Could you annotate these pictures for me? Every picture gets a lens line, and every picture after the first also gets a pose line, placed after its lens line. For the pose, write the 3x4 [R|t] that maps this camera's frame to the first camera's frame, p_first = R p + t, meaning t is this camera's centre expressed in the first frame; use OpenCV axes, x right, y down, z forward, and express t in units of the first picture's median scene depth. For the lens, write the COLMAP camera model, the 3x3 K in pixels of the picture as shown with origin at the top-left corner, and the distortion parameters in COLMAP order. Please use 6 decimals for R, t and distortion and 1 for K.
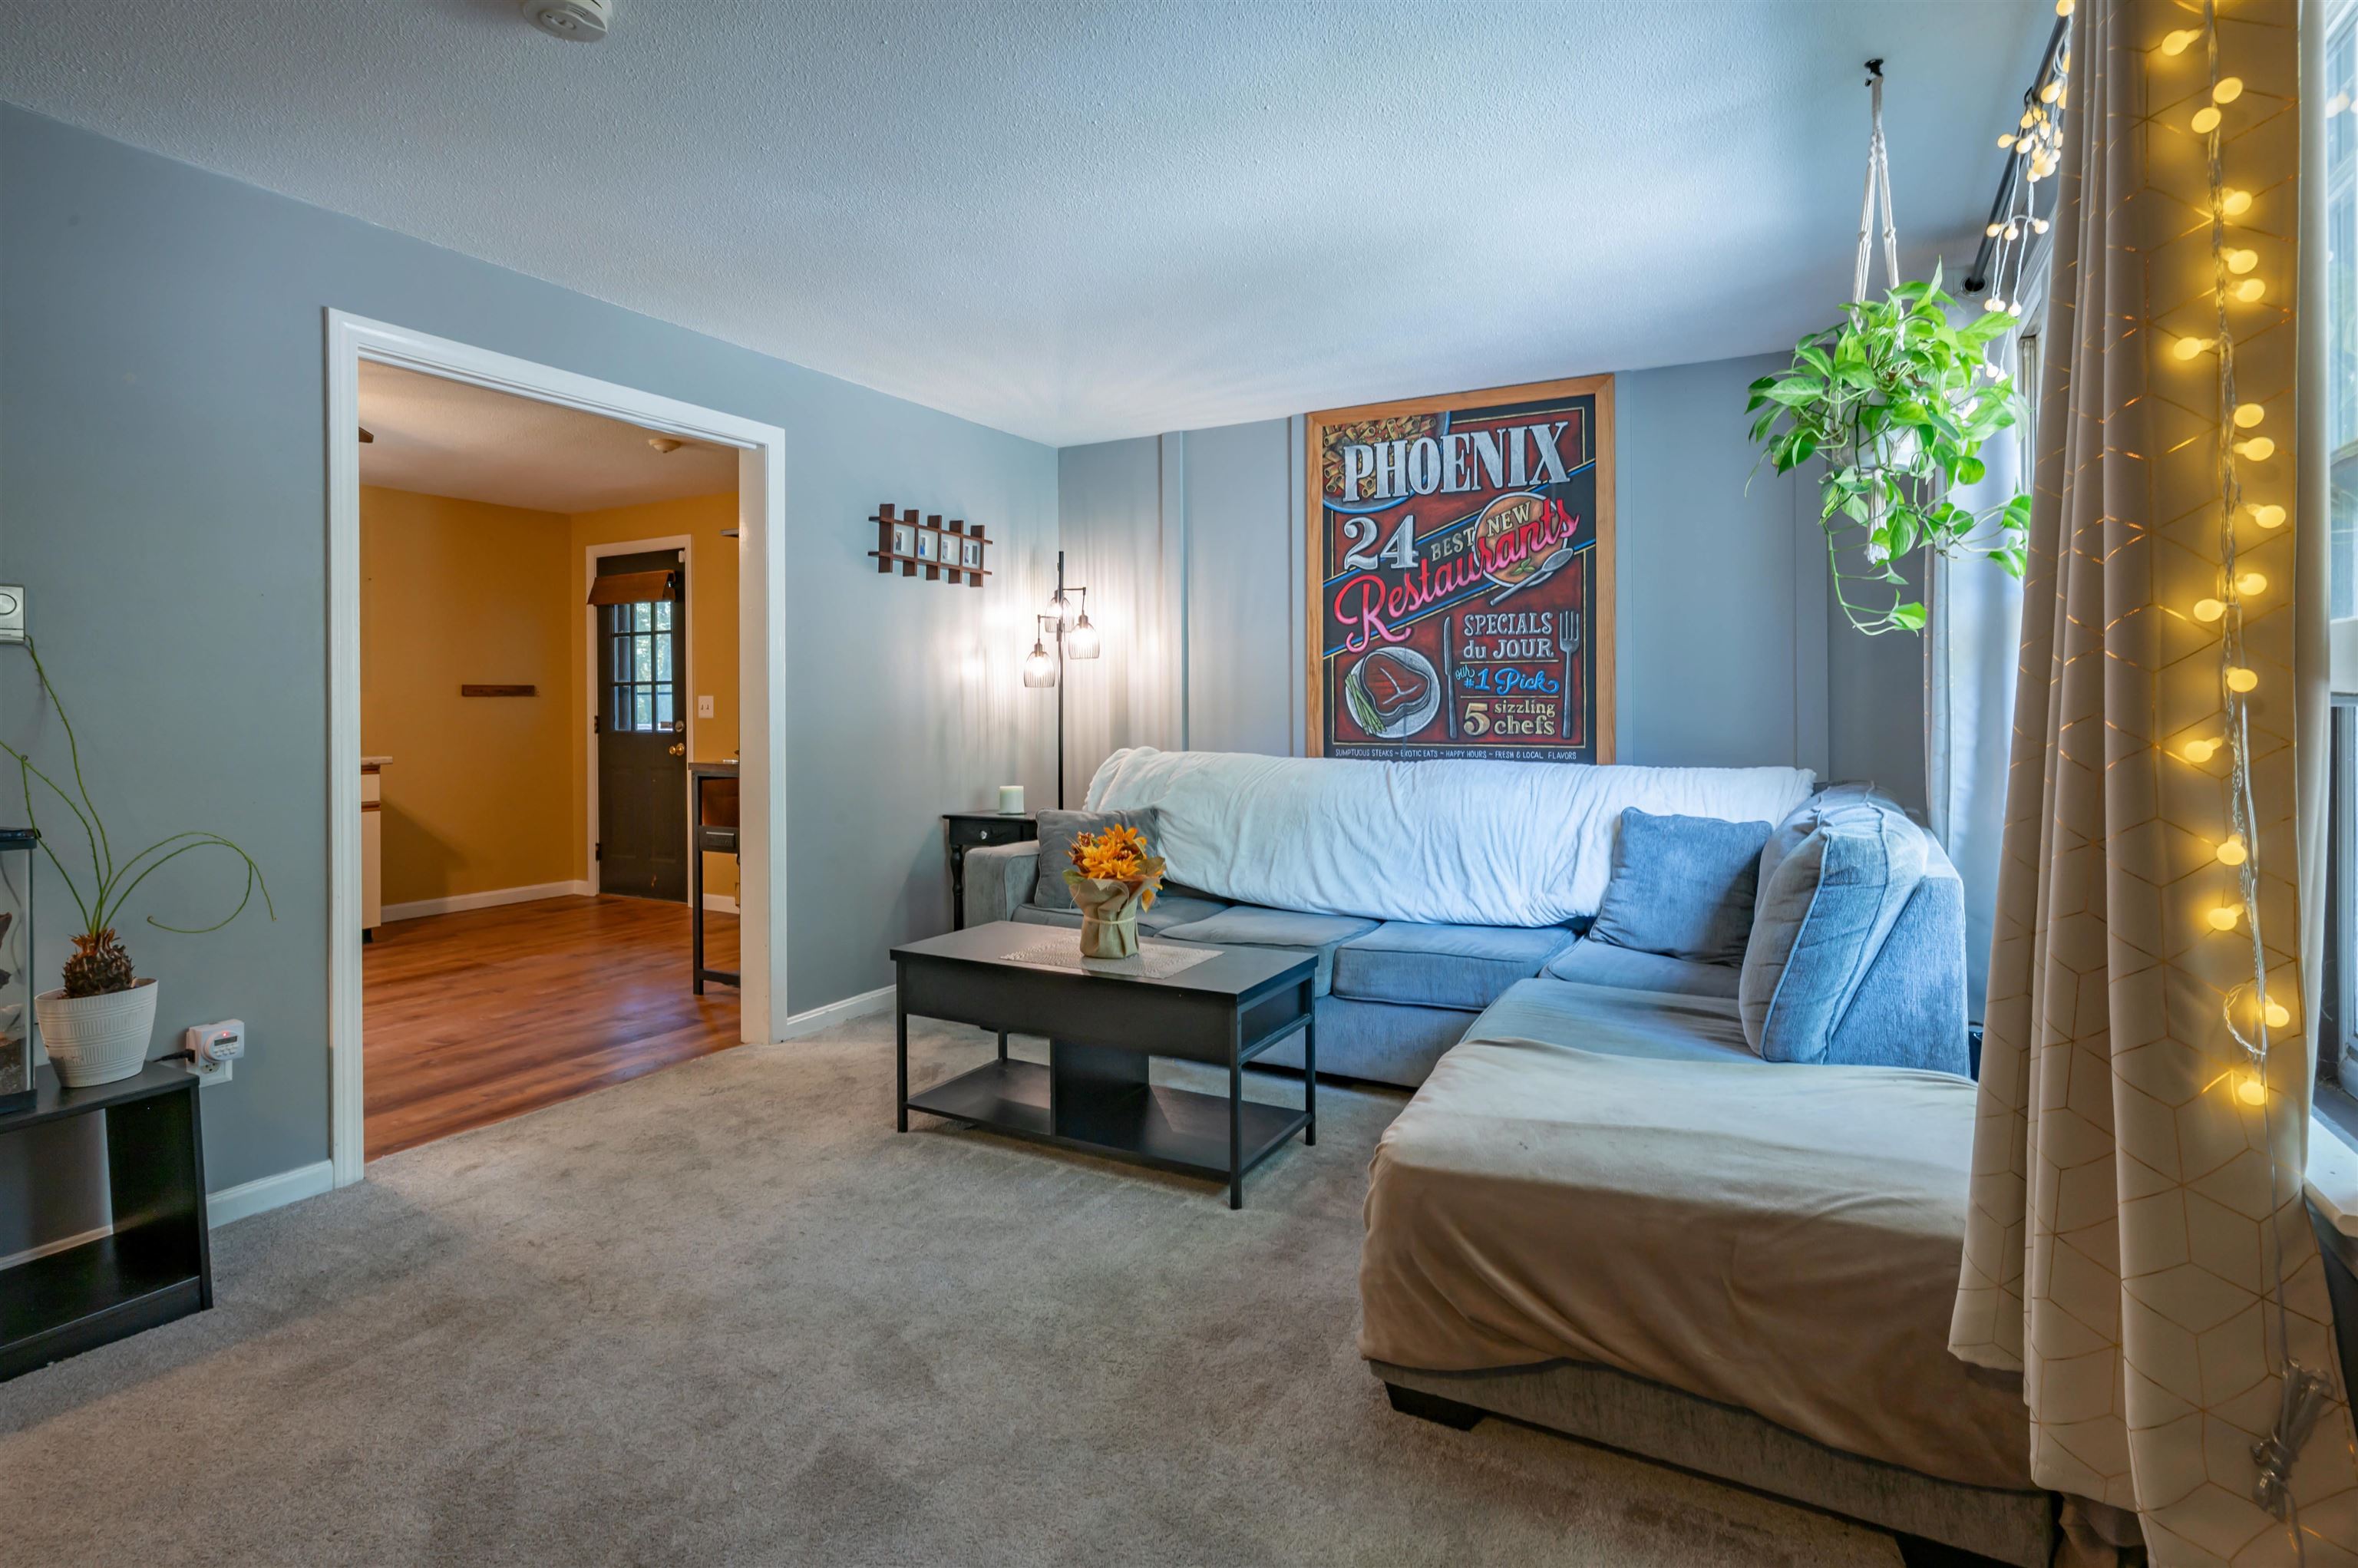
lens RADIAL K [[1145.1, 0, 1185.7], [0, 1145.1, 690.3], [0, 0, 1]] dist [-0.003536, 0.004889]
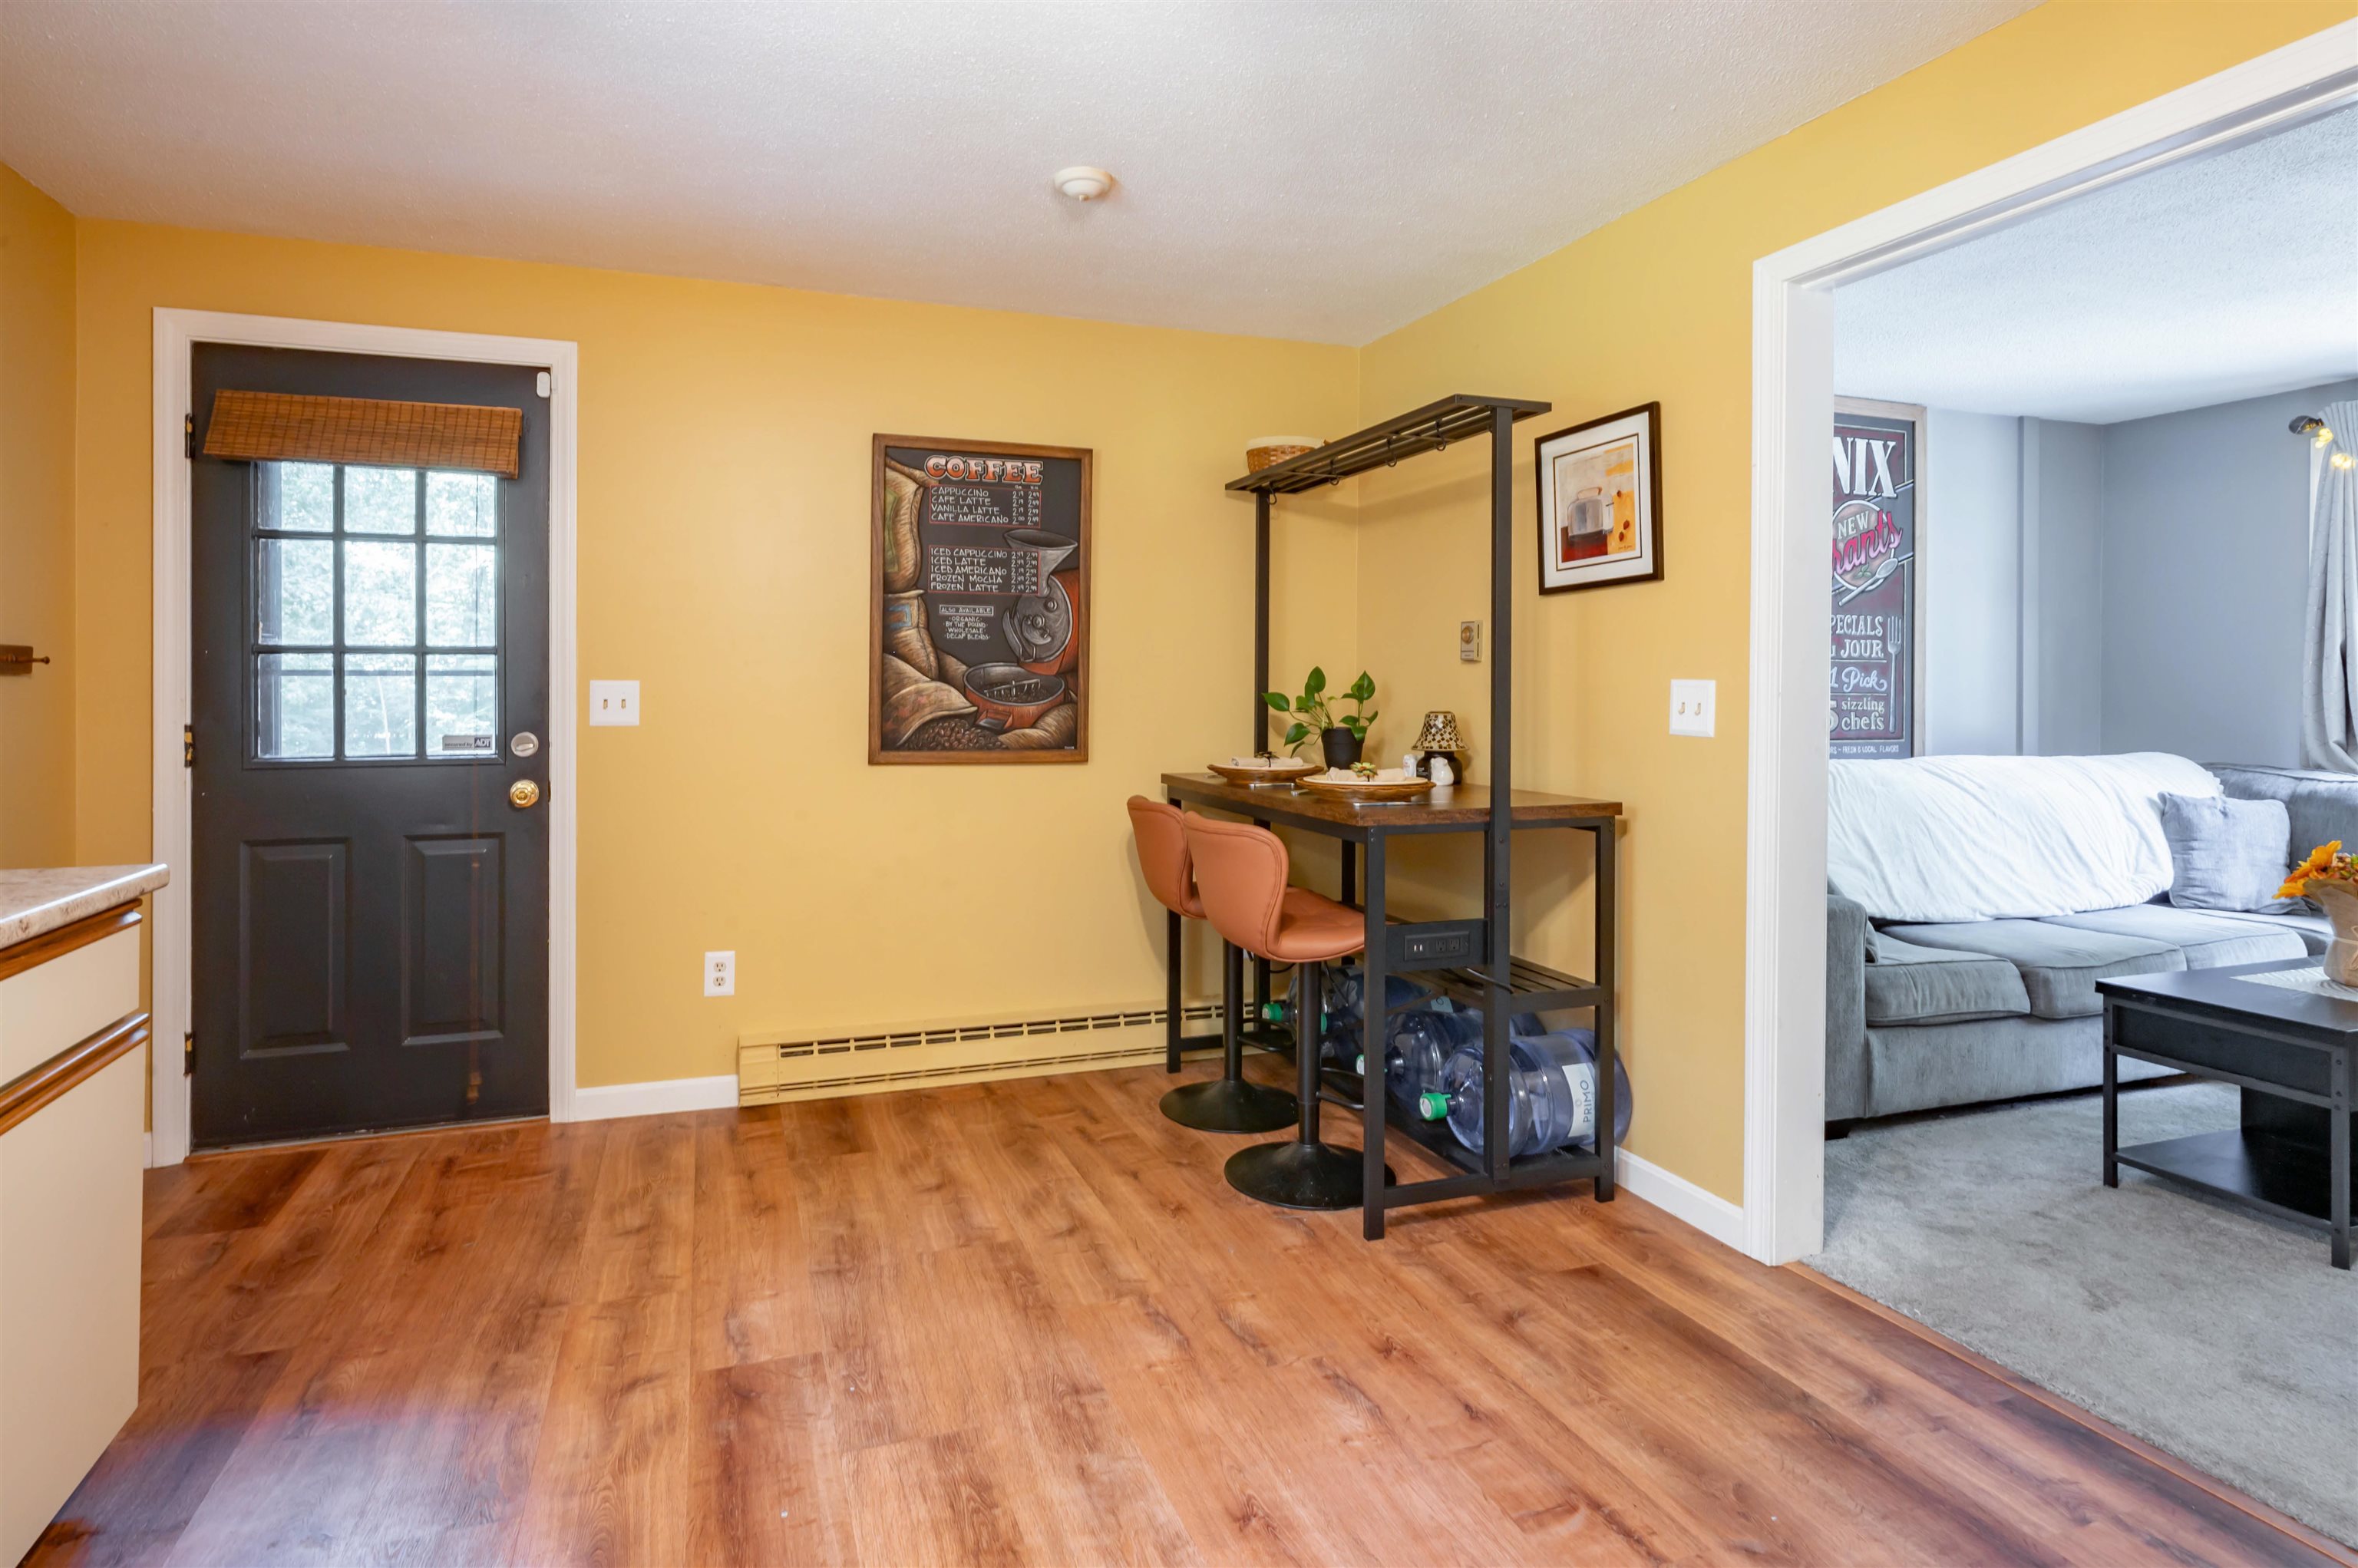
lens RADIAL K [[1206.1, 0, 1102.5], [0, 1206.1, 686.8], [0, 0, 1]] dist [0.000326, 0.000662]
pose [[0.677906, 0.006983, 0.735115, -0.994861], [-0.013284, 0.999908, 0.002752, 0.004719], [-0.735028, -0.011631, 0.677936, 0.755034]]
